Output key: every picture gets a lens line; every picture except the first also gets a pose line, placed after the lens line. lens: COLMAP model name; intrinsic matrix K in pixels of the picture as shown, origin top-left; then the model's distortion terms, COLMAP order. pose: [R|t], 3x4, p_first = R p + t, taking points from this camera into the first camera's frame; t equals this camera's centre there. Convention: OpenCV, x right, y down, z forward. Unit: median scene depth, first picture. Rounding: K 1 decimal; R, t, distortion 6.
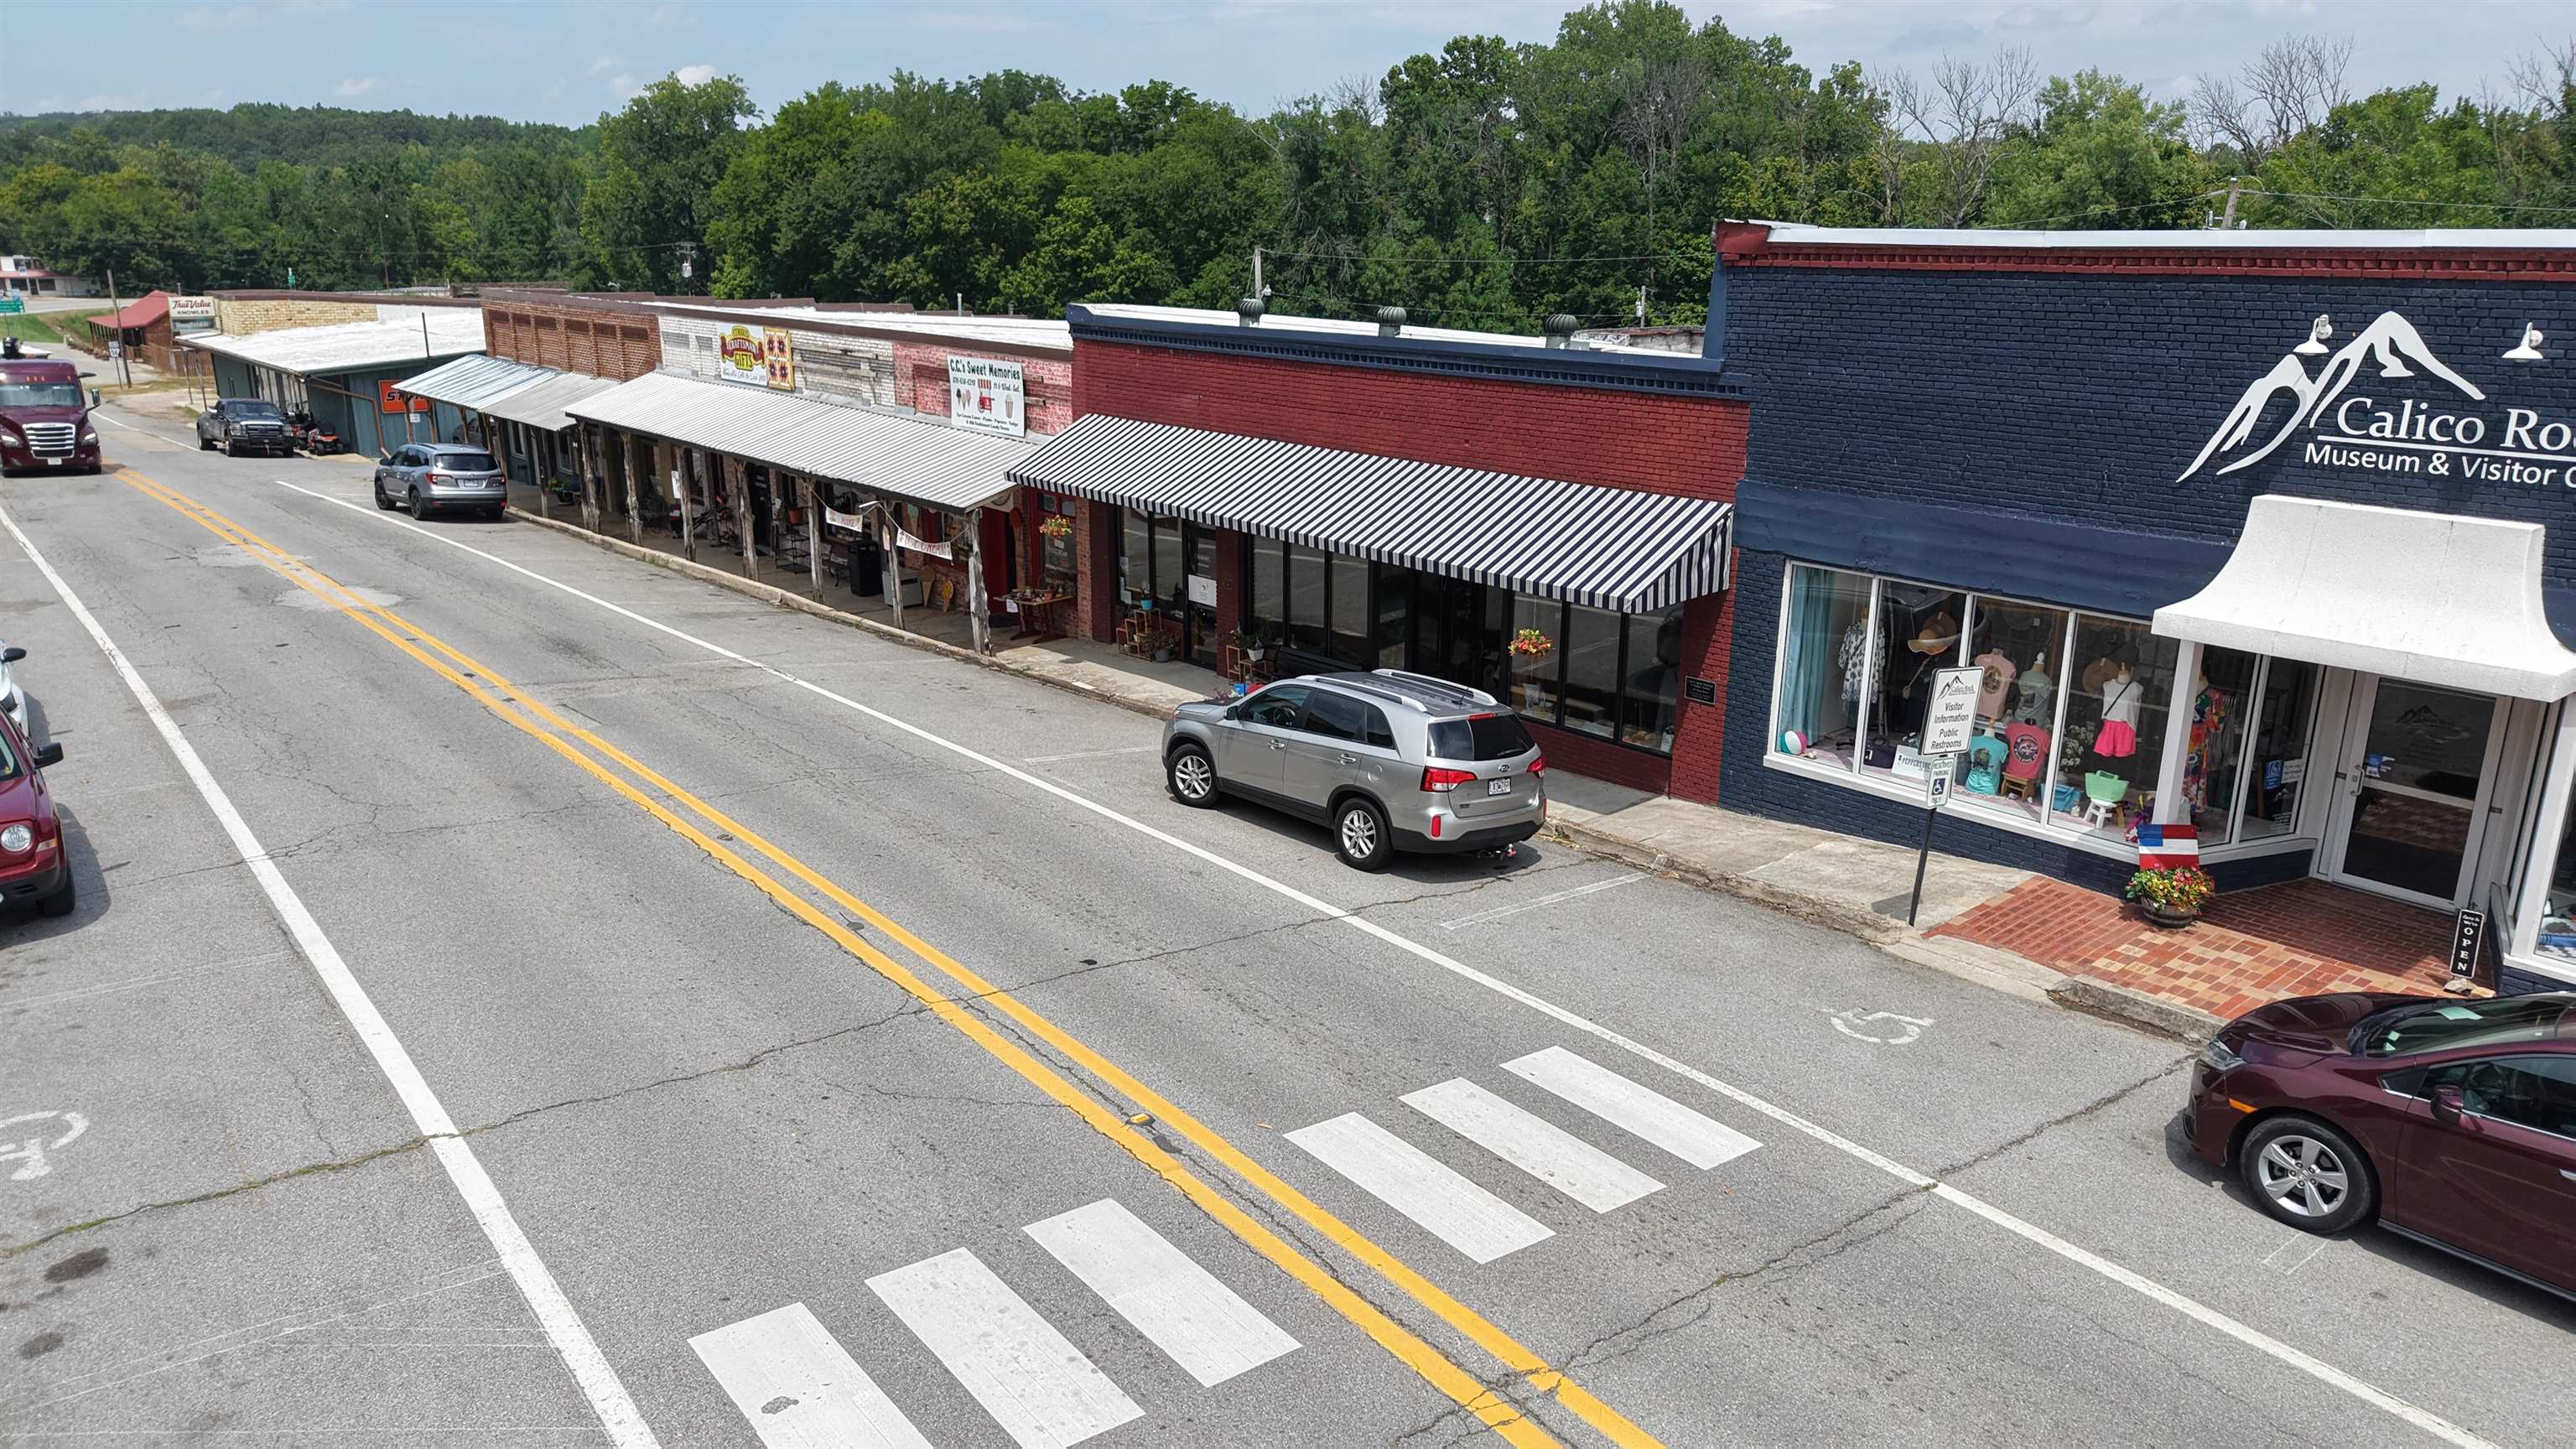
lens RADIAL K [[1728.3, 0, 1283.7], [0, 1728.3, 723.8], [0, 0, 1]] dist [0.014223, -0.017445]
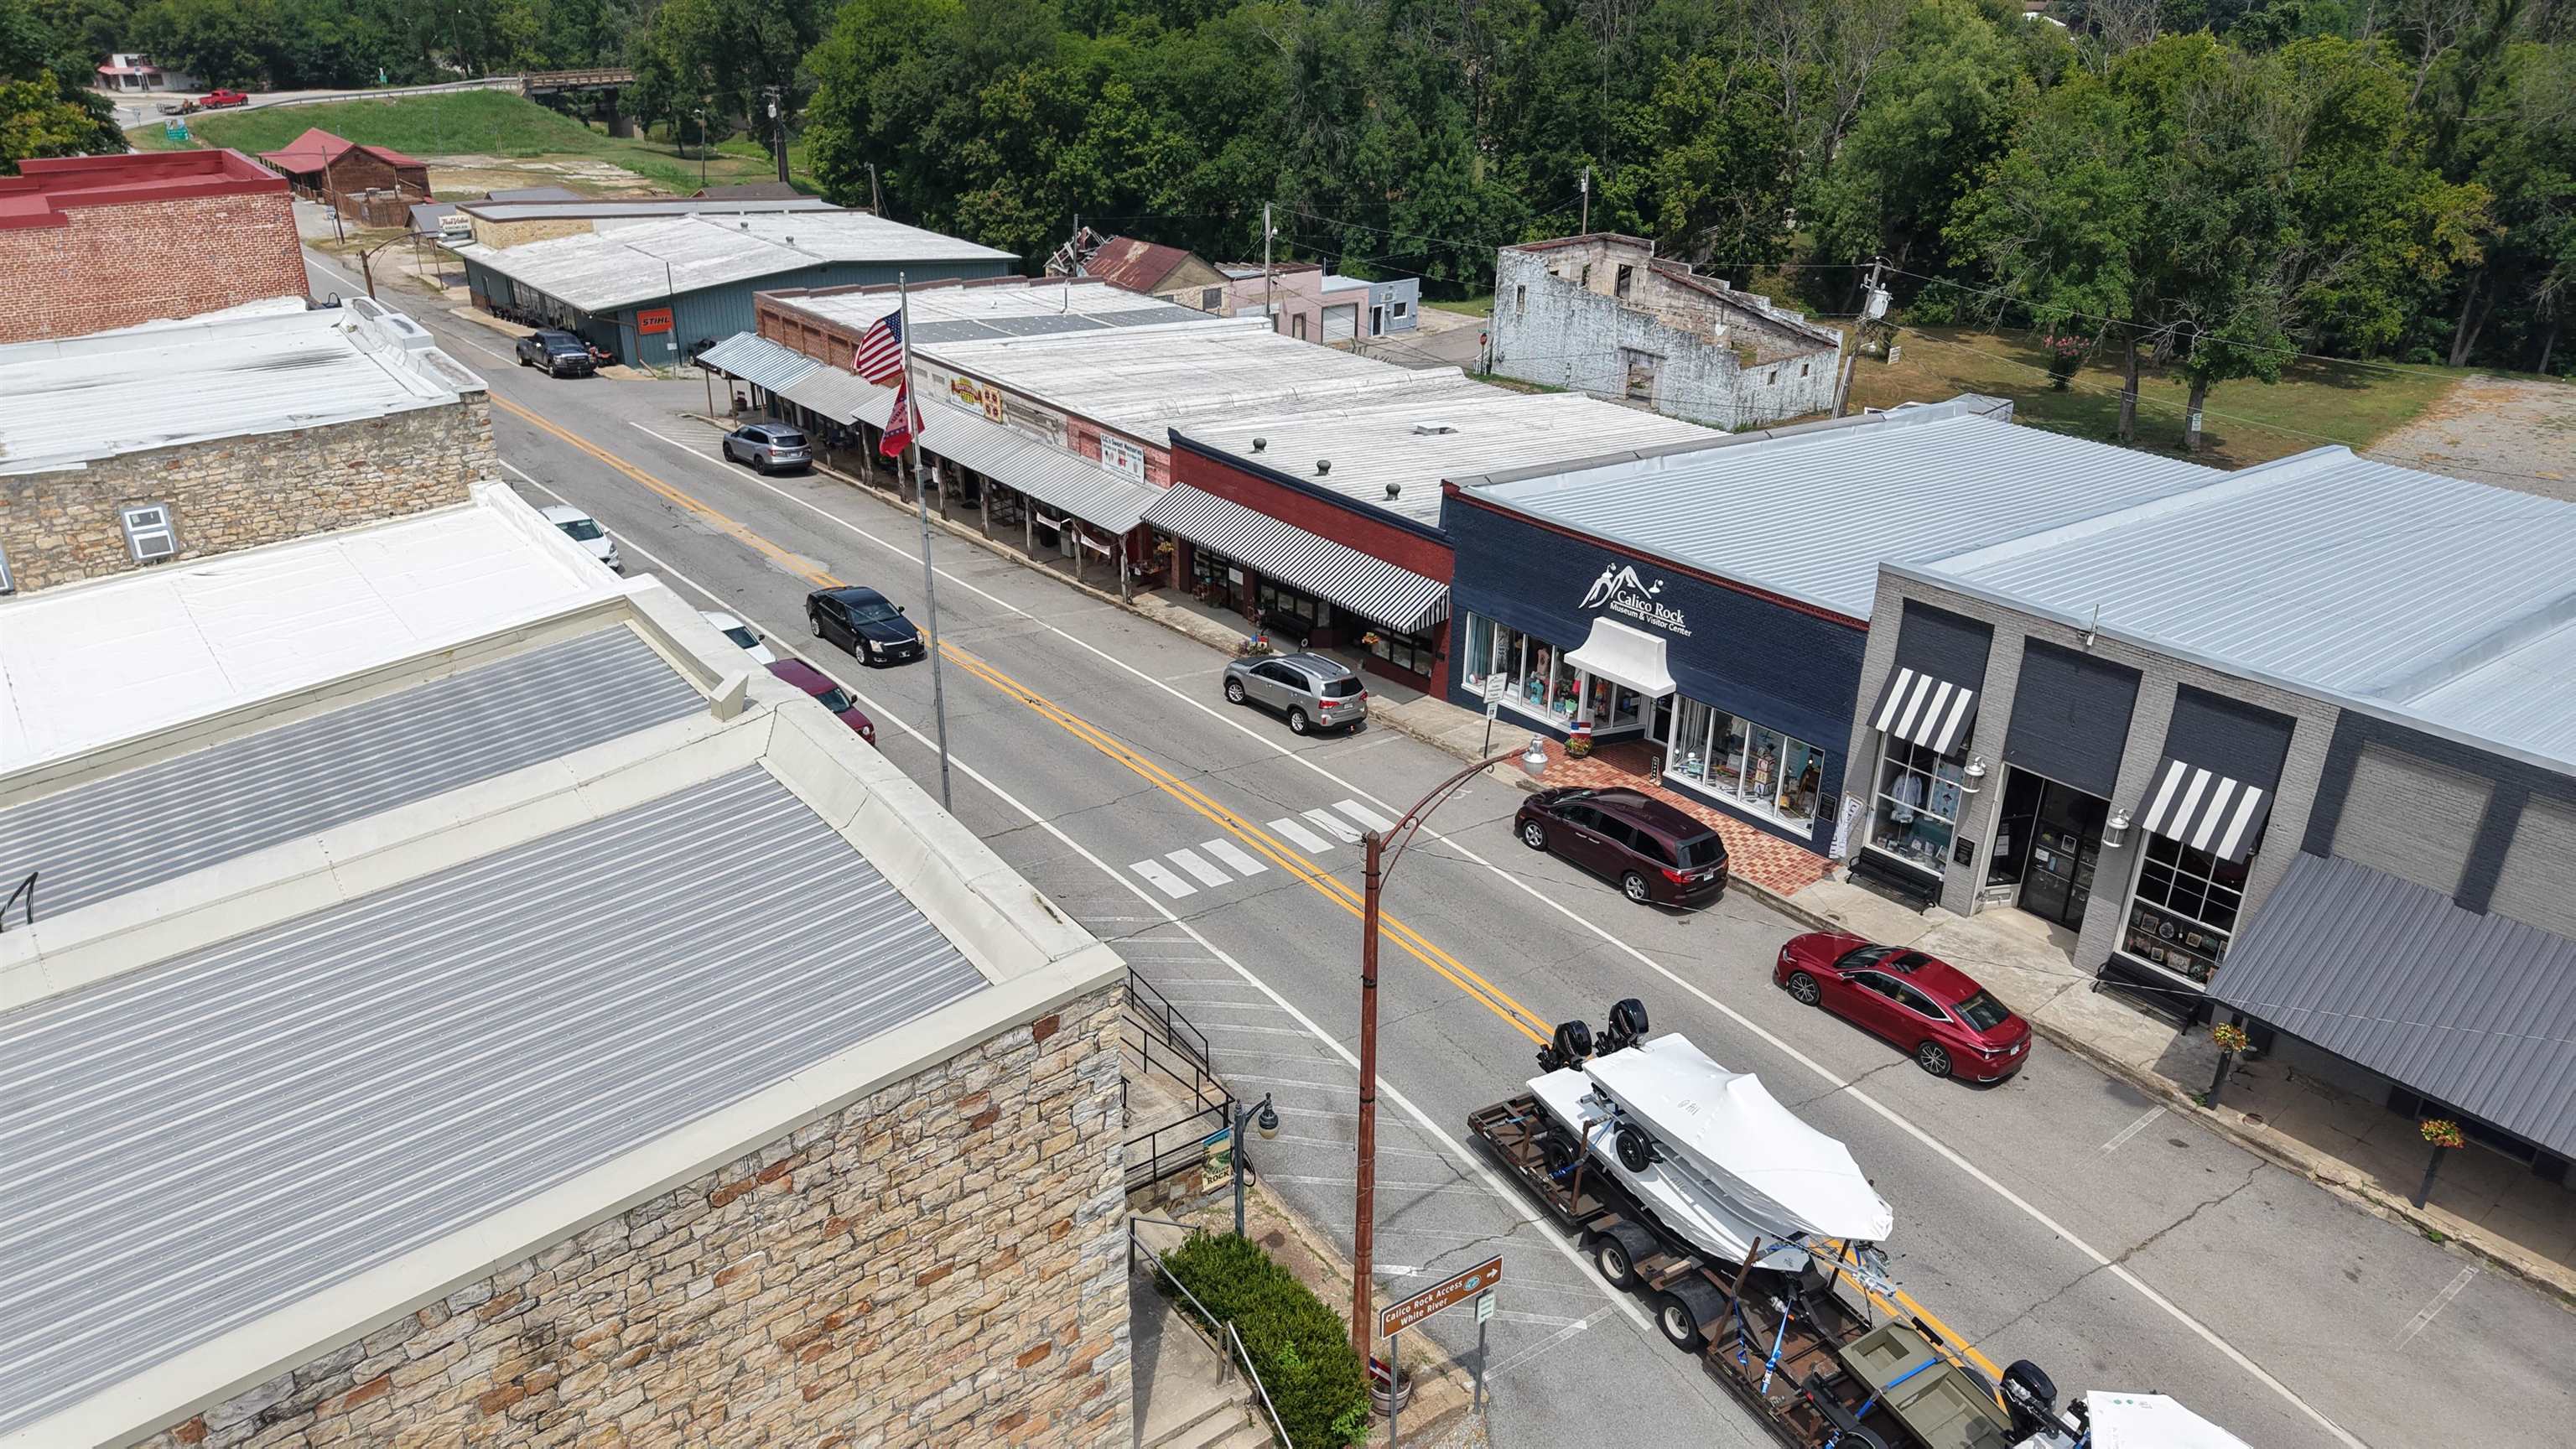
lens RADIAL K [[1728.3, 0, 1283.7], [0, 1728.3, 723.8], [0, 0, 1]] dist [0.014223, -0.017445]
pose [[0.999956, 0.006032, -0.007228, 0.025307], [-0.004838, 0.987875, 0.155178, -0.220040], [0.008076, -0.155137, 0.987860, -1.052806]]
